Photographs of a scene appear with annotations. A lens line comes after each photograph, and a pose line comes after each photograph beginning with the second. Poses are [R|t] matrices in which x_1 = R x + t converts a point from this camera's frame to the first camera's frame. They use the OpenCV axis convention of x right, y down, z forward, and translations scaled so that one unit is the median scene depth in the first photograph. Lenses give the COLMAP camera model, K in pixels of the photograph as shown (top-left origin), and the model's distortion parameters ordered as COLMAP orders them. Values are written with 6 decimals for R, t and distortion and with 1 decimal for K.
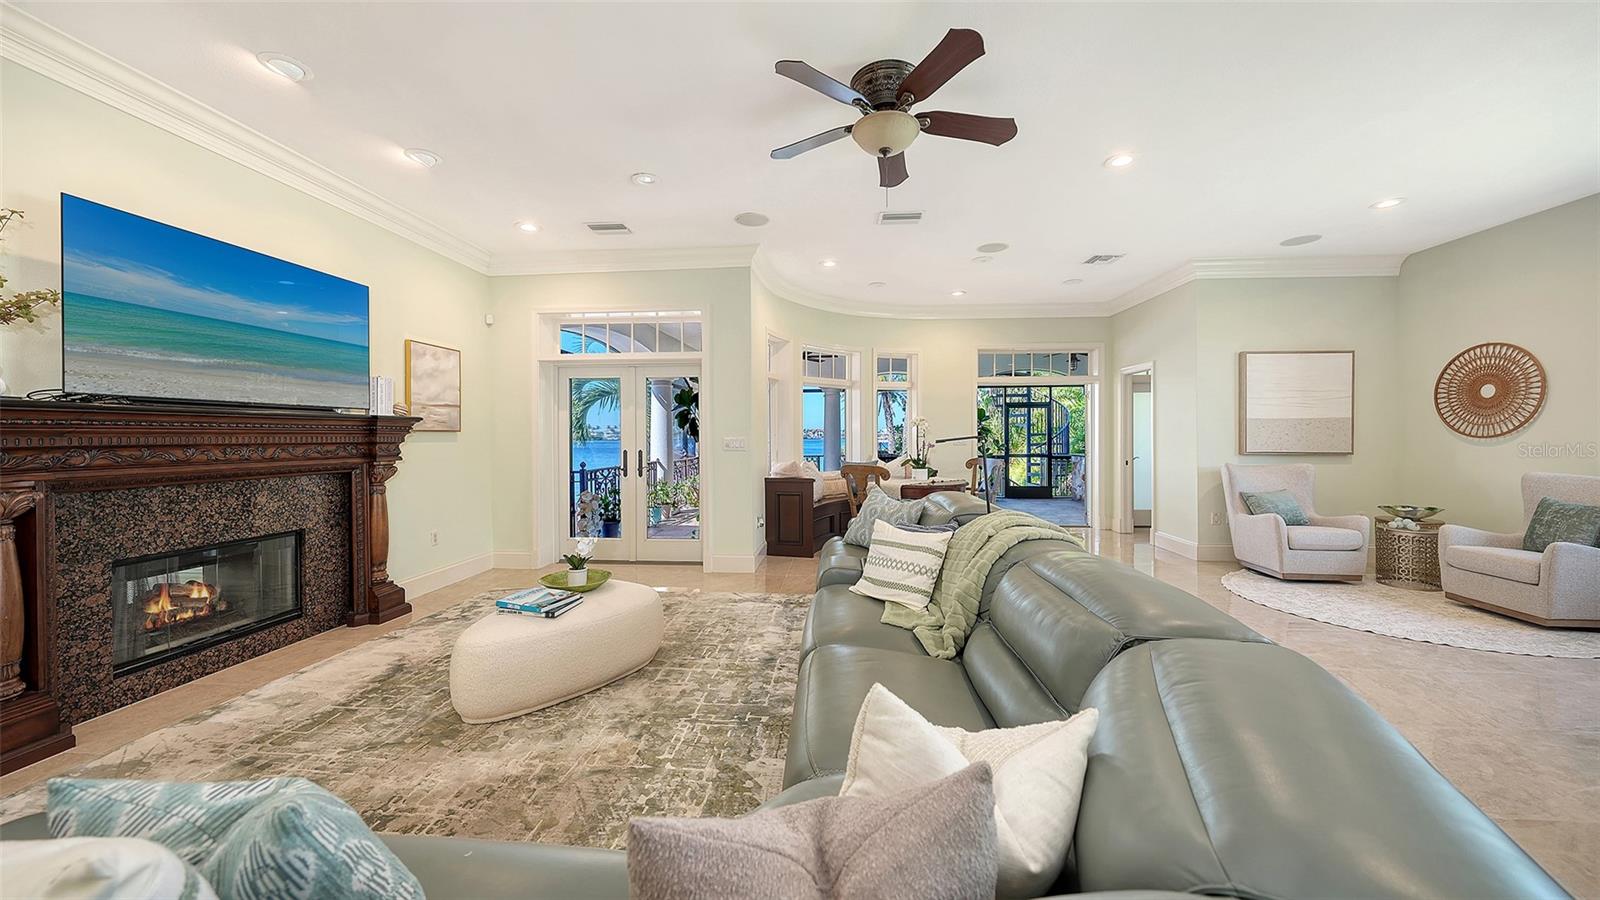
lens RADIAL K [[552.5, 0, 795.7], [0, 552.5, 436.5], [0, 0, 1]] dist [-0.005206, -0.000436]
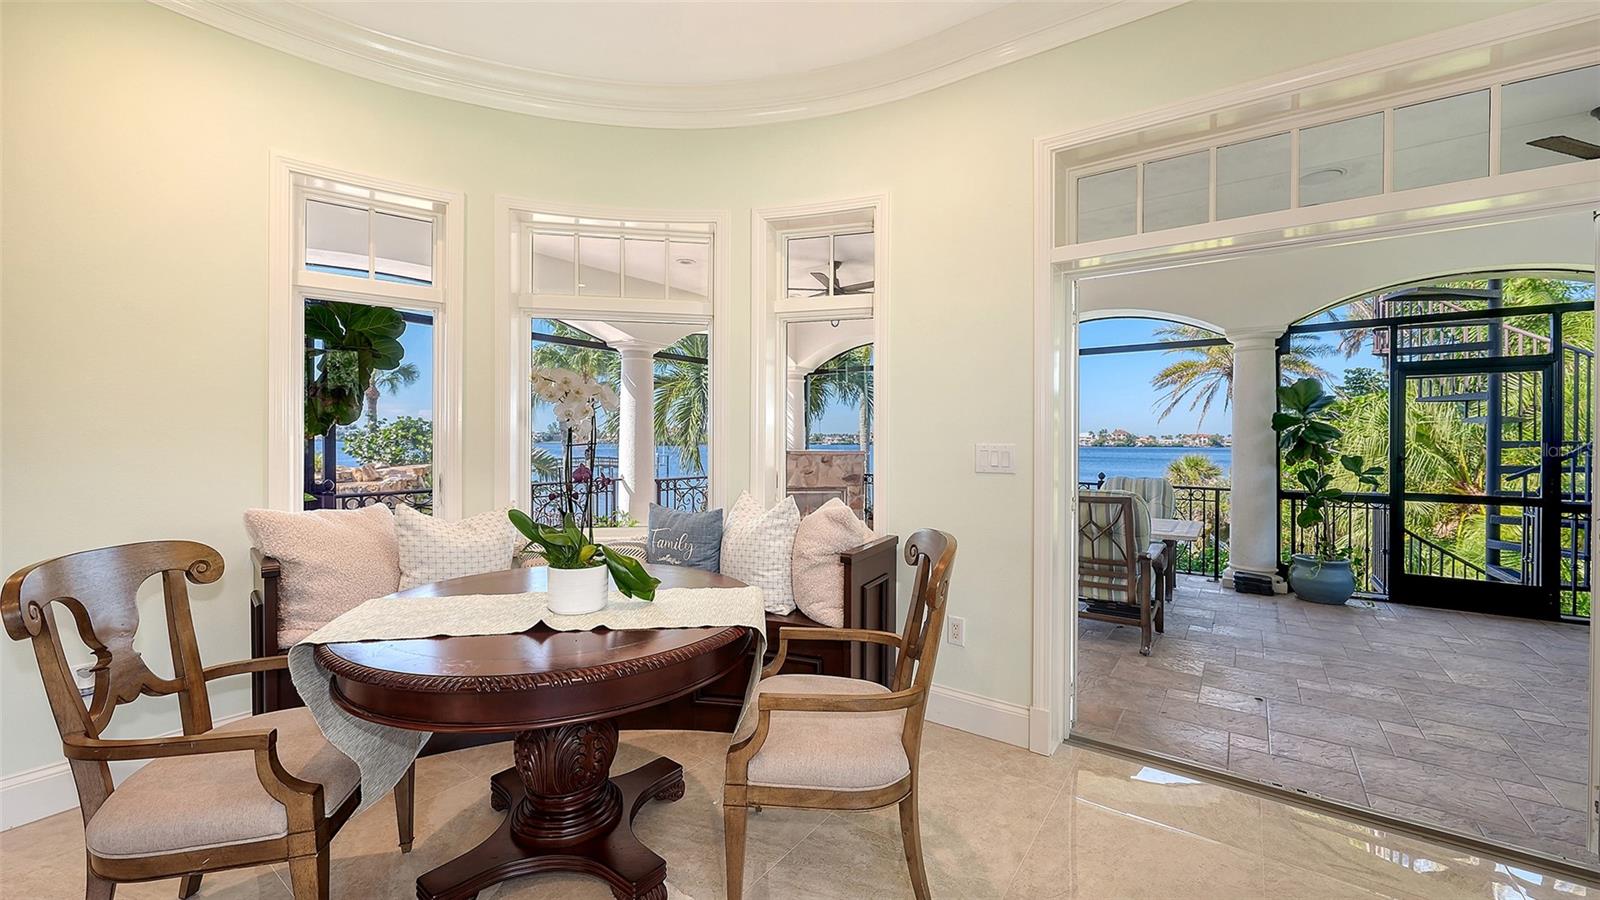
lens RADIAL K [[644.9, 0, 796.9], [0, 644.9, 452.5], [0, 0, 1]] dist [0.001364, -0.000347]
pose [[0.855291, 0.016954, -0.517870, 0.254176], [-0.008647, 0.999792, 0.018449, -0.001778], [0.518075, -0.011302, 0.855260, 0.376183]]
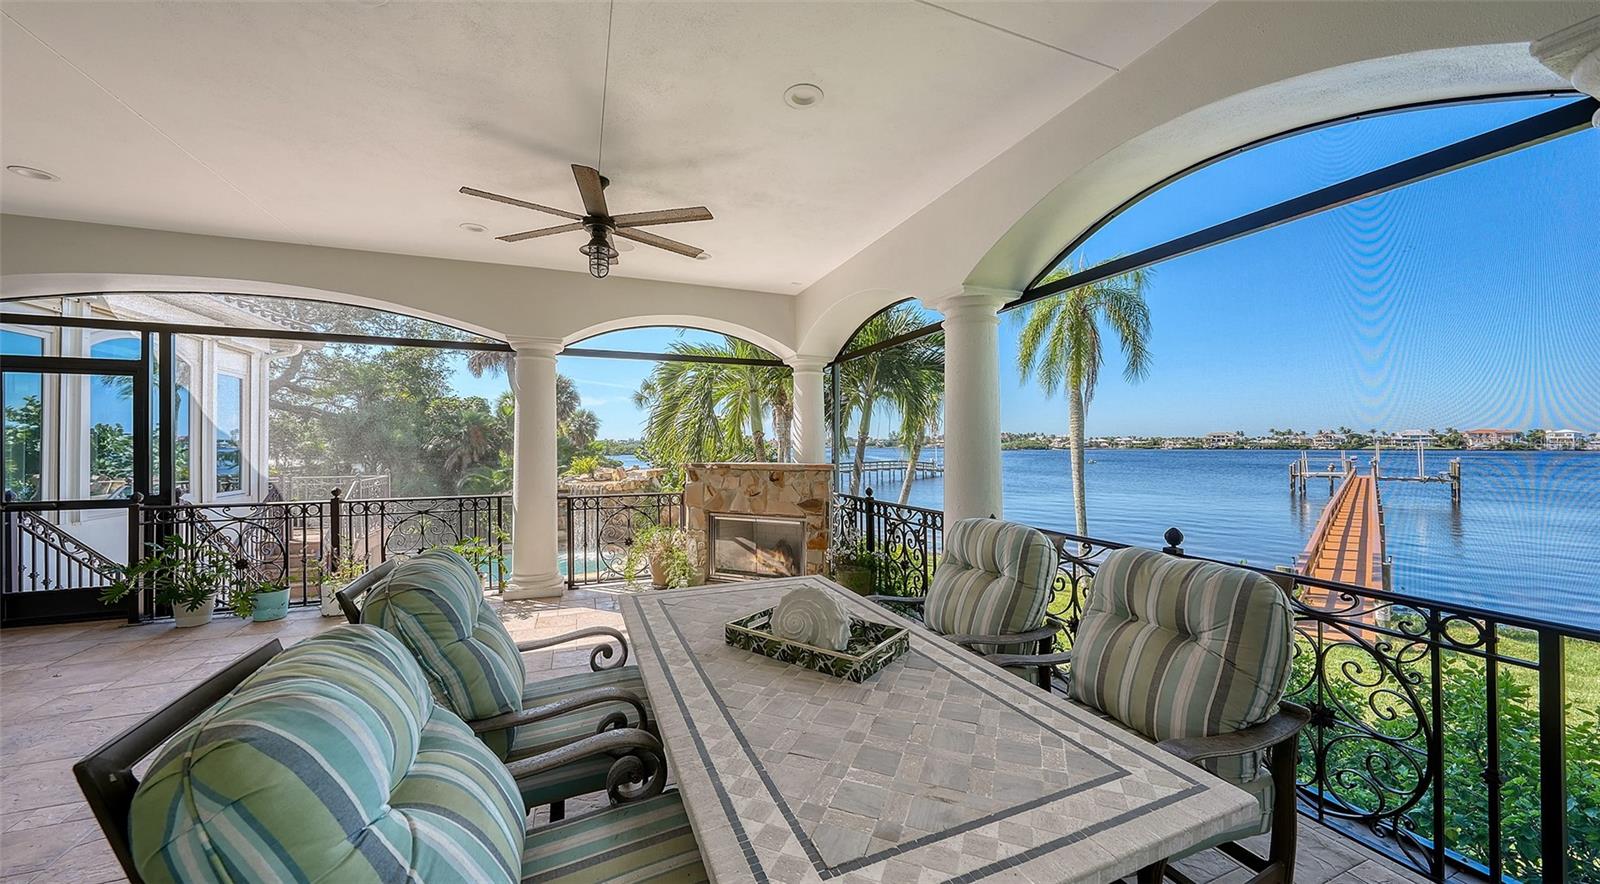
lens RADIAL K [[552.5, 0, 785.9], [0, 552.5, 437.8], [0, 0, 1]] dist [-0.005206, -0.000436]
pose [[0.448461, -0.009768, -0.893749, 0.306939], [-0.001626, 0.999930, -0.011744, -0.006762], [0.893801, 0.006720, 0.448413, 0.774361]]
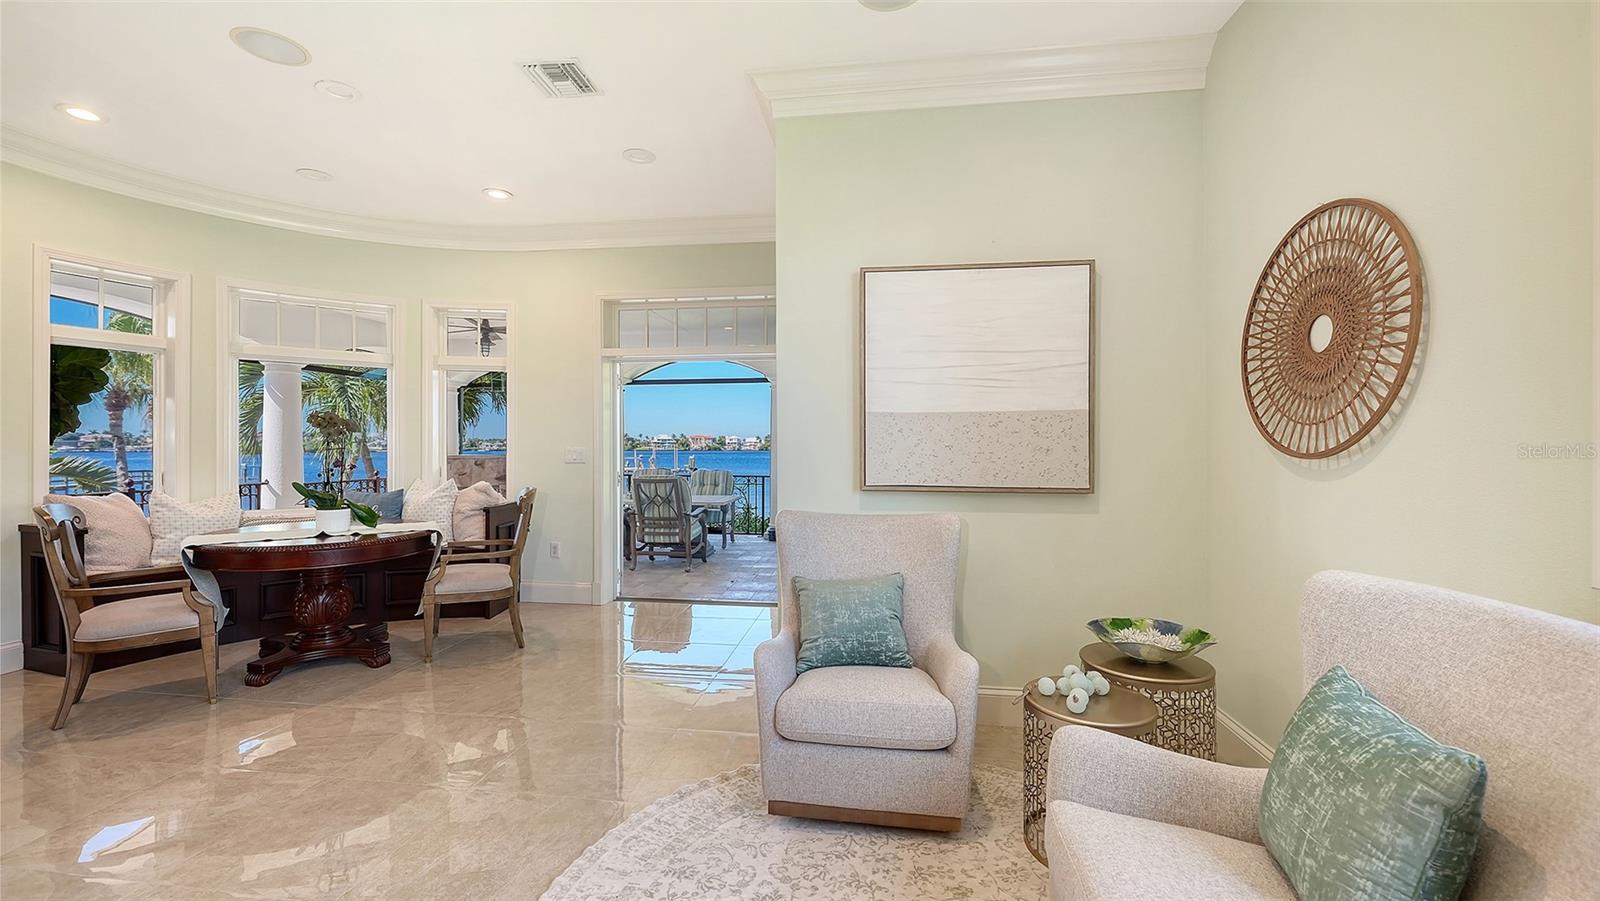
lens RADIAL K [[644.9, 0, 798.9], [0, 644.9, 439.1], [0, 0, 1]] dist [0.001364, -0.000347]
pose [[0.999018, 0.001972, -0.044263, 0.351838], [-0.002544, 0.999914, -0.012857, -0.001533], [0.044234, 0.012957, 0.998937, 0.205870]]
